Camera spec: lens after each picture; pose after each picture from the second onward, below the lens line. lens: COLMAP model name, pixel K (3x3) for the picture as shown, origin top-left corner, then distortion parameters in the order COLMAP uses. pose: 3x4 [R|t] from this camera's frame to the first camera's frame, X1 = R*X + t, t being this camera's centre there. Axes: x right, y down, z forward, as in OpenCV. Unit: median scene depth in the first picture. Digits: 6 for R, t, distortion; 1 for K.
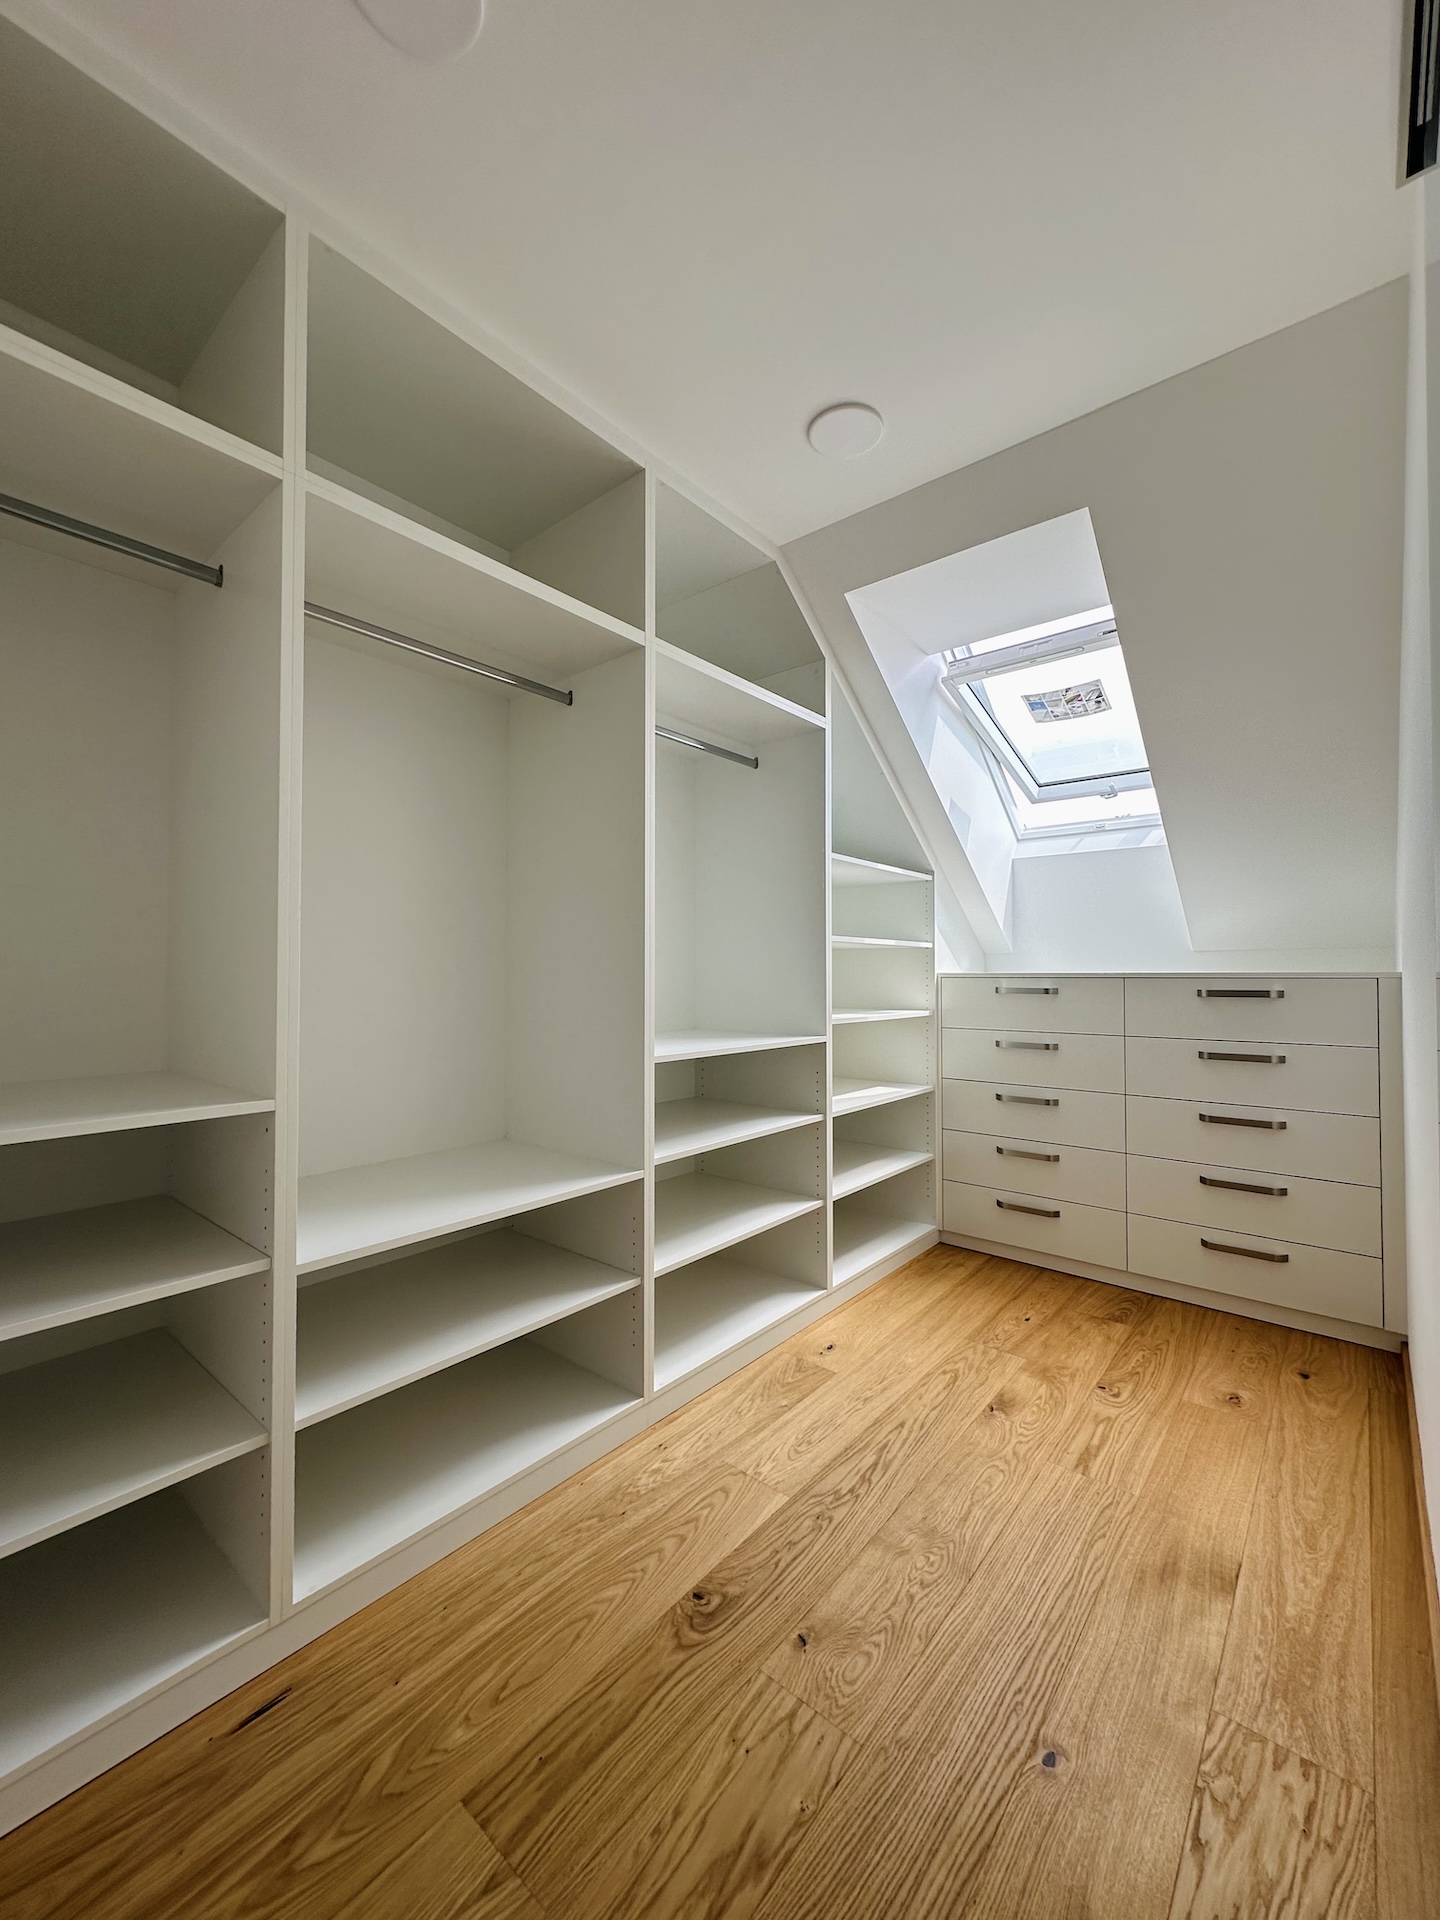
lens RADIAL K [[765.2, 0, 718.1], [0, 765.2, 959.3], [0, 0, 1]] dist [0.001919, 0.000449]
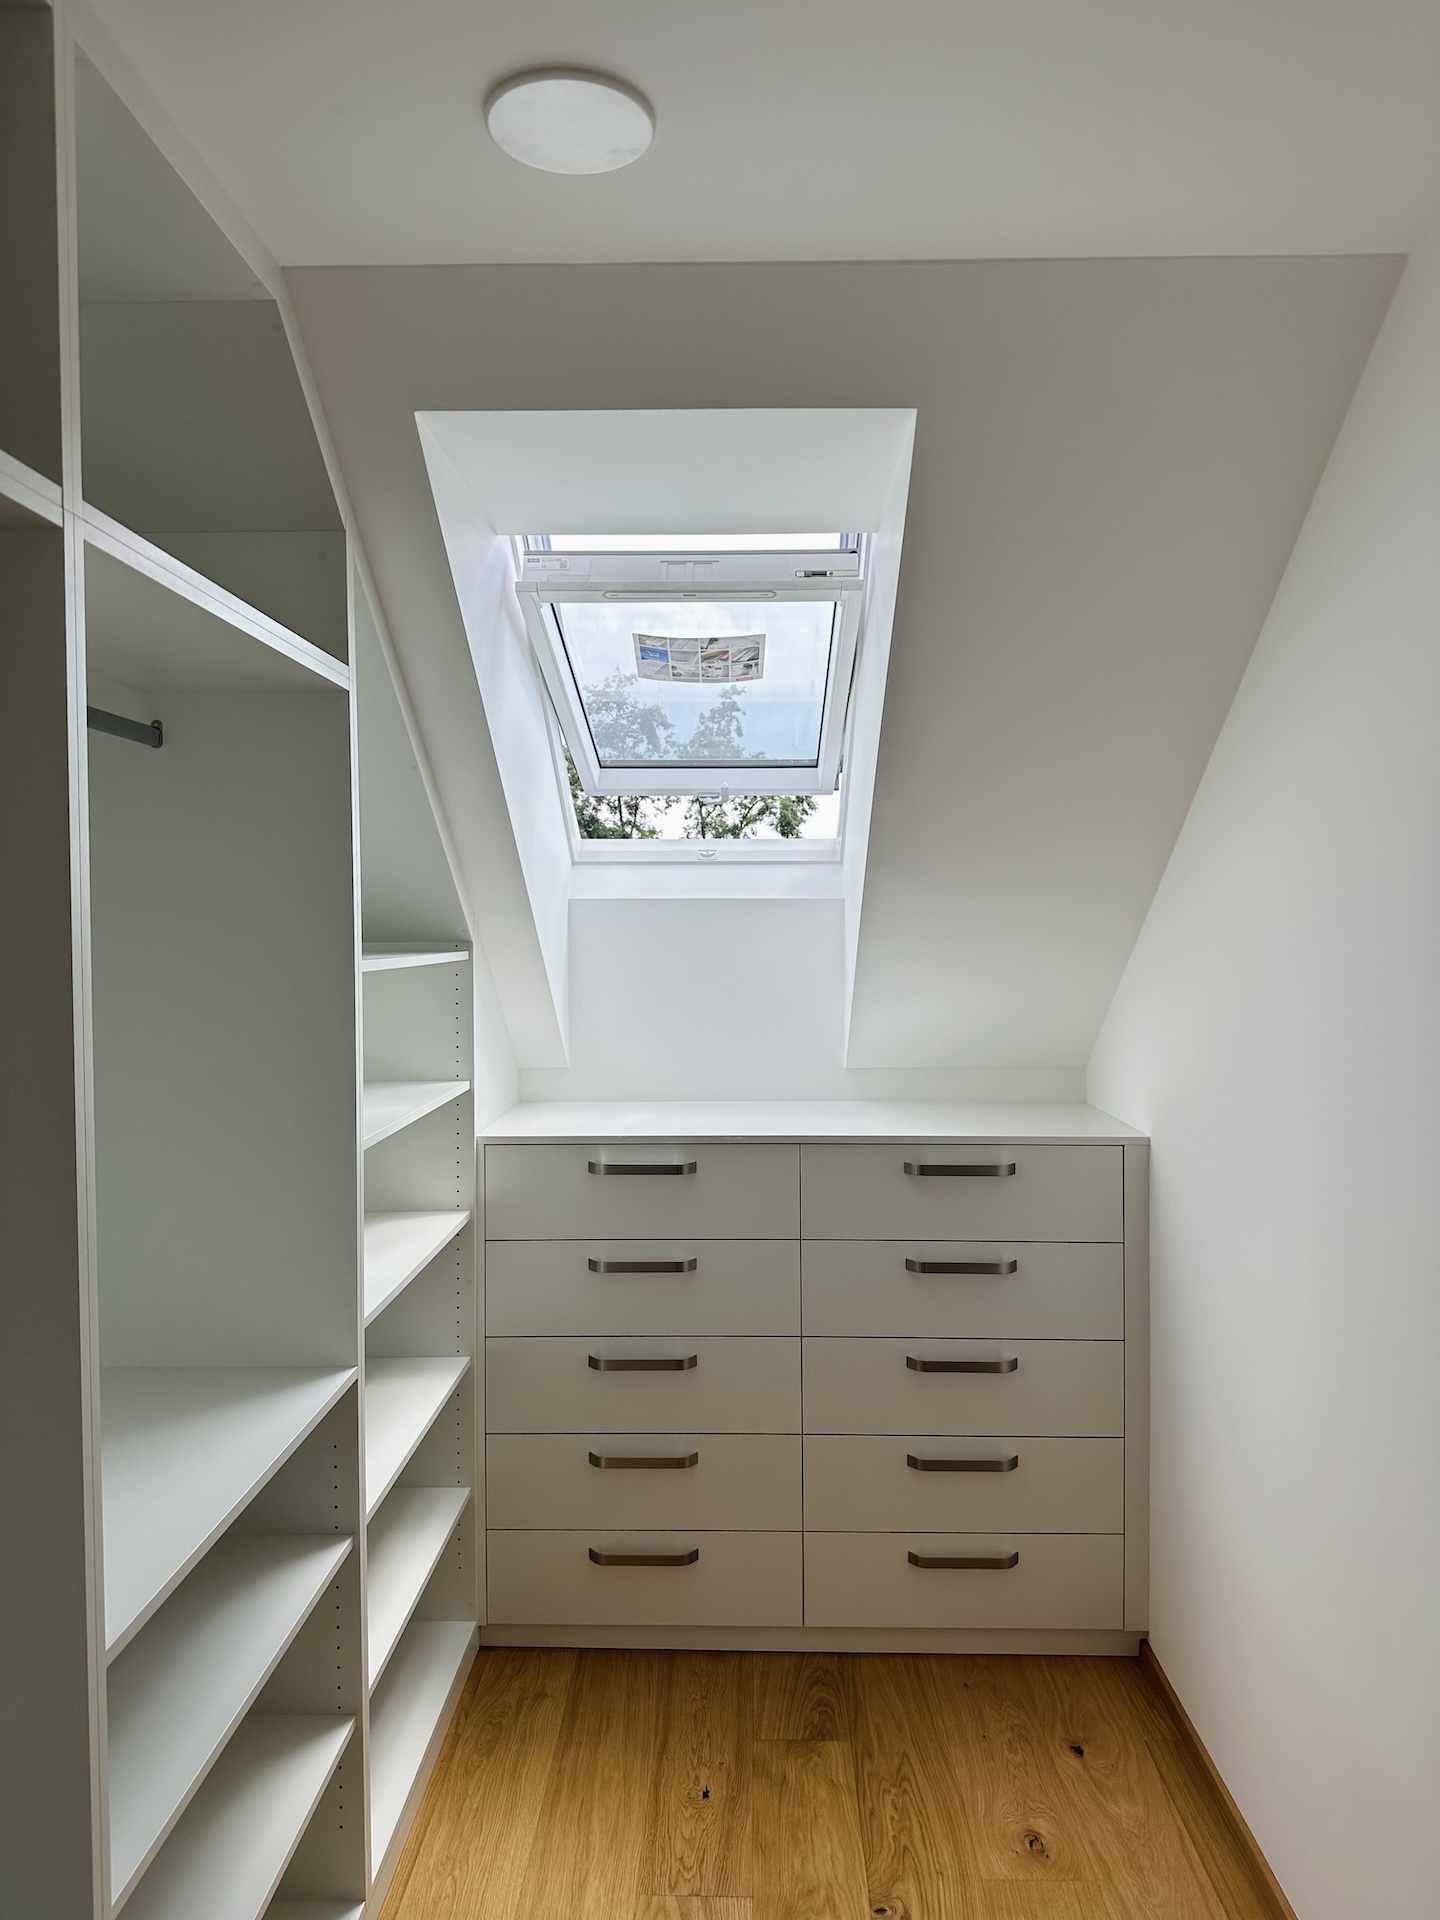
lens RADIAL K [[1344.2, 0, 721.0], [0, 1344.2, 957.5], [0, 0, 1]] dist [0.029596, -0.037381]
pose [[0.781660, -0.017719, 0.623452, -0.219410], [-0.006763, 0.999297, 0.036880, -0.202353], [-0.623668, -0.033044, 0.780991, 0.272399]]
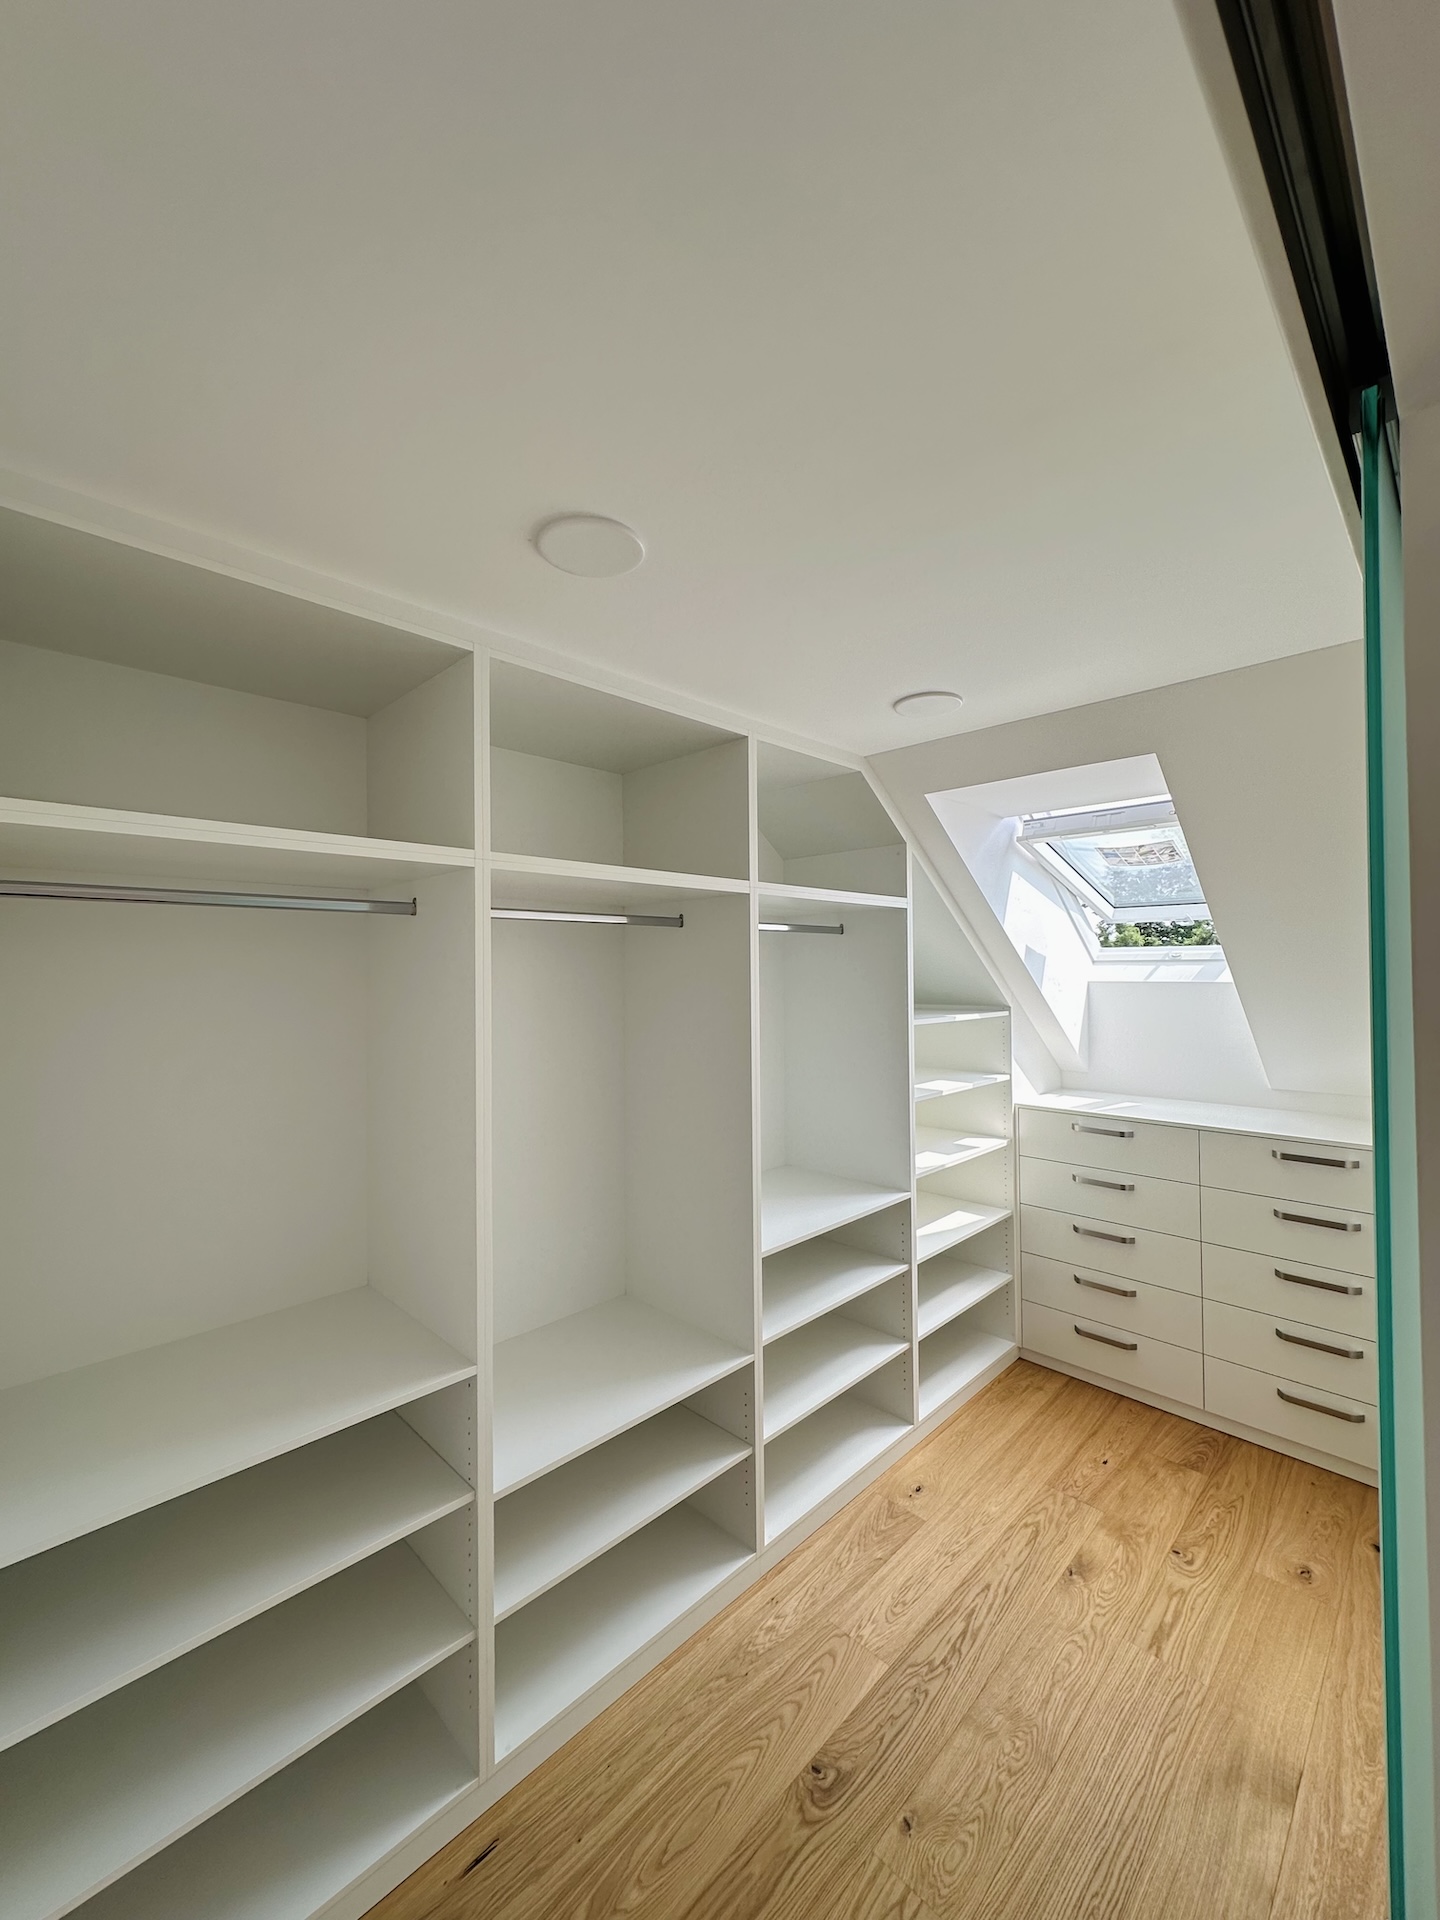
lens RADIAL K [[765.2, 0, 719.1], [0, 765.2, 960.8], [0, 0, 1]] dist [0.001919, 0.000449]
pose [[0.996268, -0.010558, -0.085671, -0.038664], [0.011160, 0.999916, 0.006549, -0.275910], [0.085595, -0.007481, 0.996302, -0.121670]]
